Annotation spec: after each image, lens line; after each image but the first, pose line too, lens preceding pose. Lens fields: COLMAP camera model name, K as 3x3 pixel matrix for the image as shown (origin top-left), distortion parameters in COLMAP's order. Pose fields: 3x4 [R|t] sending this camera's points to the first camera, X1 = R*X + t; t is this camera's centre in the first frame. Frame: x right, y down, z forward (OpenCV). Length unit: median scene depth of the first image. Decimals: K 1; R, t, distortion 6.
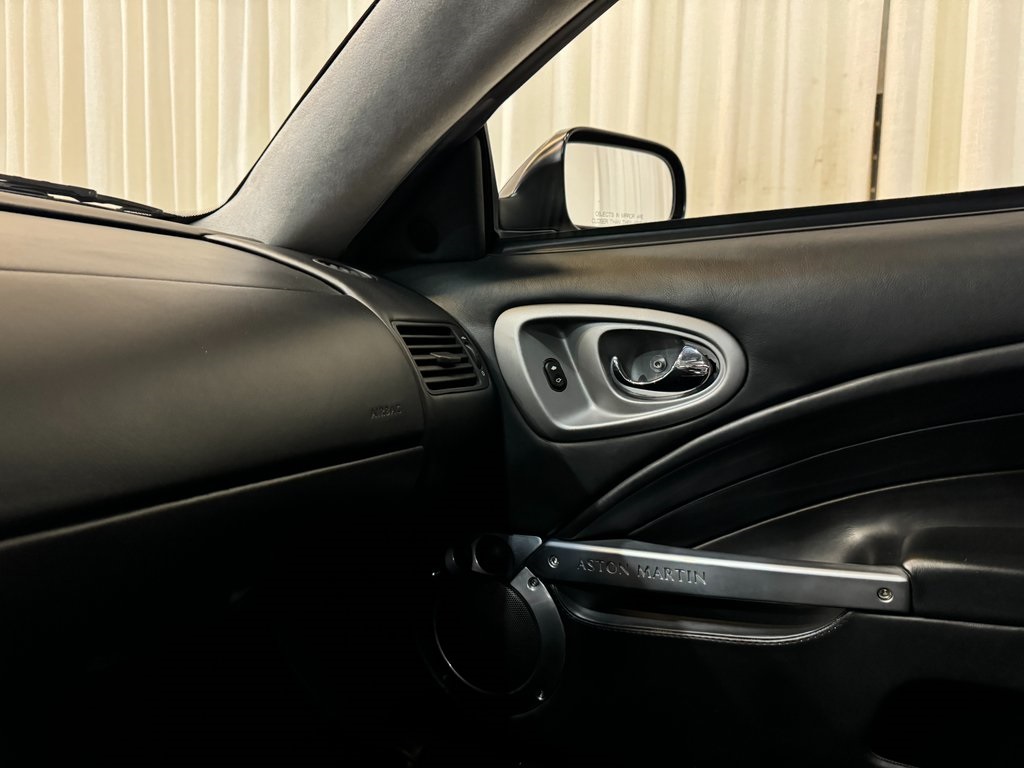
lens RADIAL K [[731.2, 0, 498.0], [0, 731.2, 391.9], [0, 0, 1]] dist [0.034921, -0.052816]
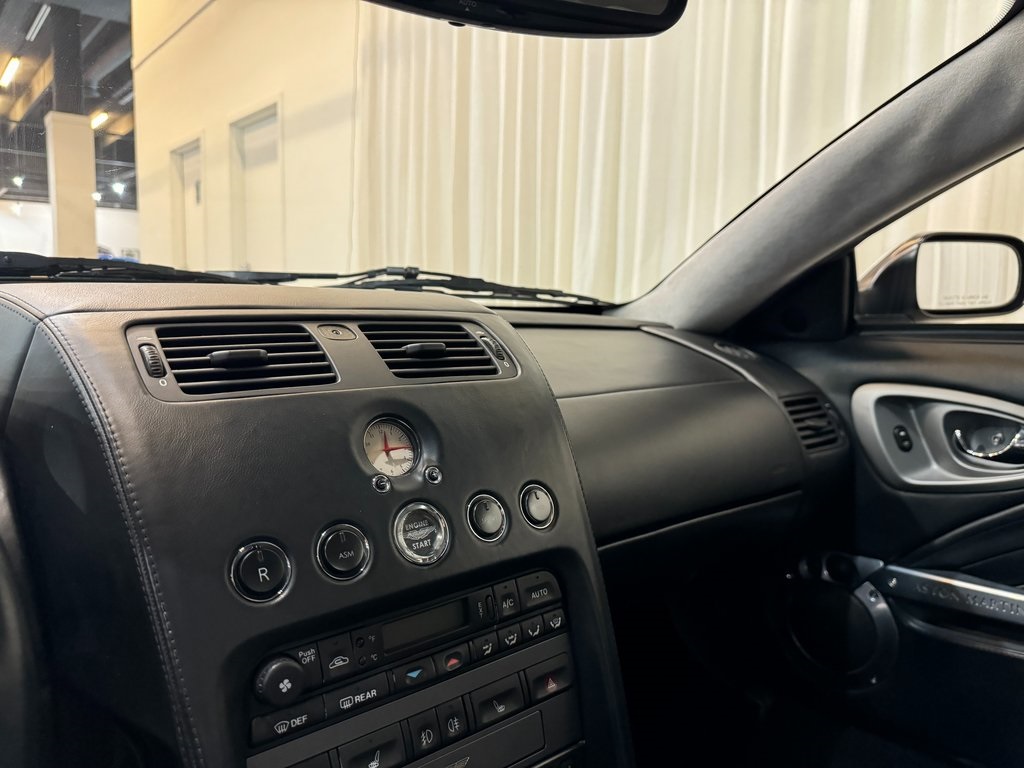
lens RADIAL K [[731.2, 0, 514.5], [0, 731.2, 394.2], [0, 0, 1]] dist [0.034921, -0.052816]
pose [[0.936386, 0.052721, -0.346989, -0.120236], [-0.039776, 0.998225, 0.044329, -0.134597], [0.348710, -0.027707, 0.936821, -0.460354]]
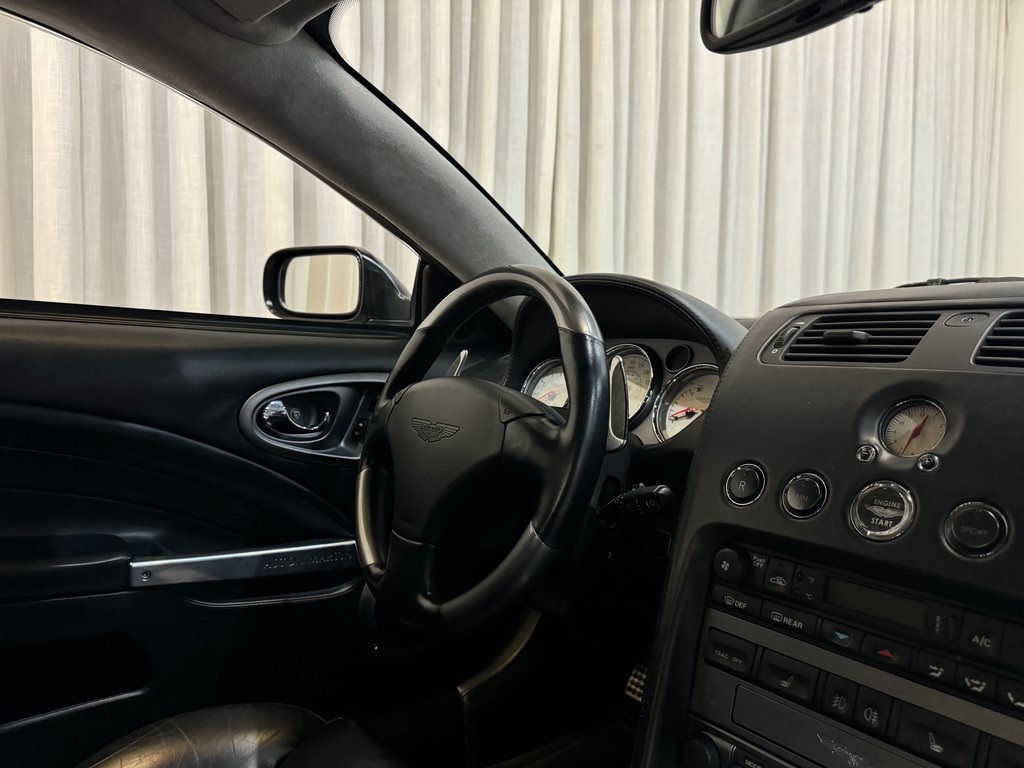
lens RADIAL K [[734.9, 0, 508.6], [0, 734.9, 380.3], [0, 0, 1]] dist [0.003452, -0.012808]
pose [[-0.405461, 0.039203, -0.913271, 0.291292], [-0.098205, 0.991430, 0.086157, -0.116013], [0.908822, 0.124621, -0.398136, 0.047274]]
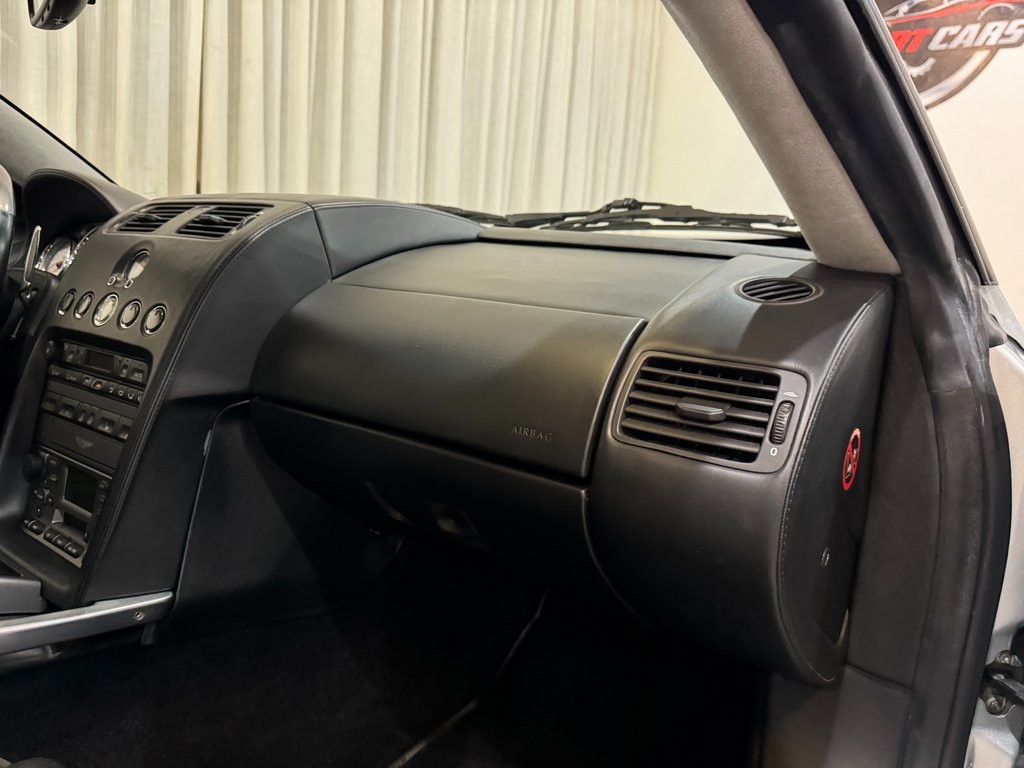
lens RADIAL K [[731.2, 0, 510.9], [0, 731.2, 388.5], [0, 0, 1]] dist [0.034921, -0.052816]
pose [[-0.122831, 0.142195, -0.982188, 0.642760], [-0.162011, 0.973533, 0.161203, -0.148526], [0.979114, 0.178926, -0.096543, 0.842356]]
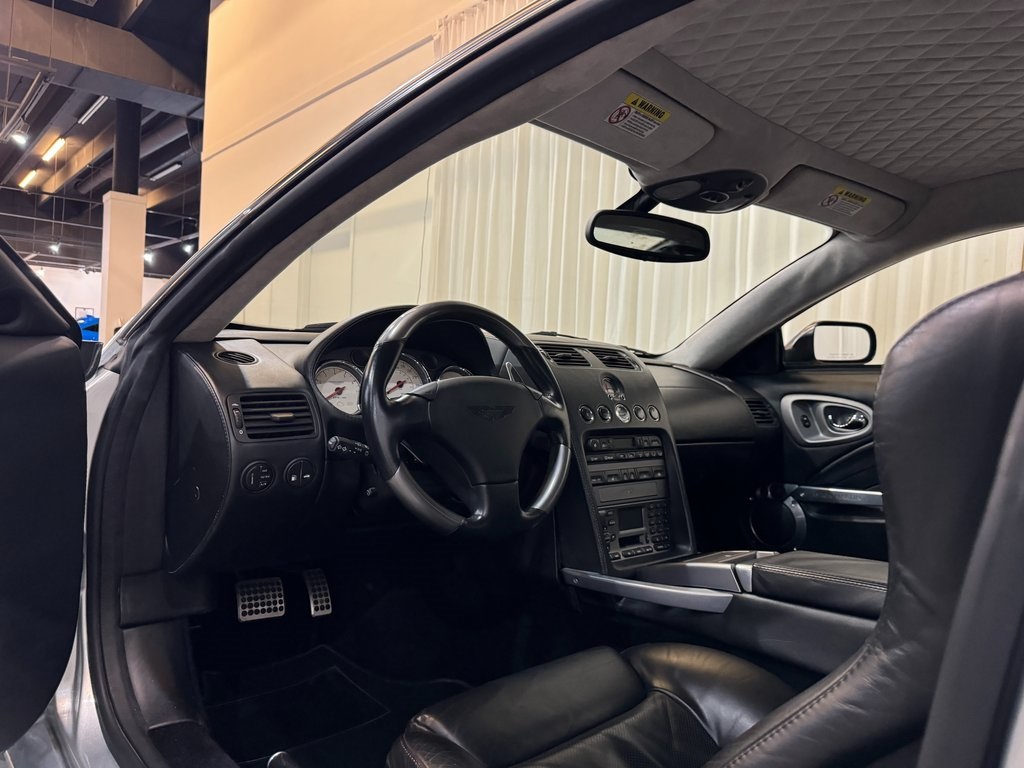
lens RADIAL K [[731.2, 0, 512.4], [0, 731.2, 385.3], [0, 0, 1]] dist [0.034921, -0.052816]
pose [[0.941547, 0.038199, -0.334708, -0.034561], [-0.064463, 0.995620, -0.067710, 0.094876], [0.330656, 0.085329, 0.939886, -1.845697]]
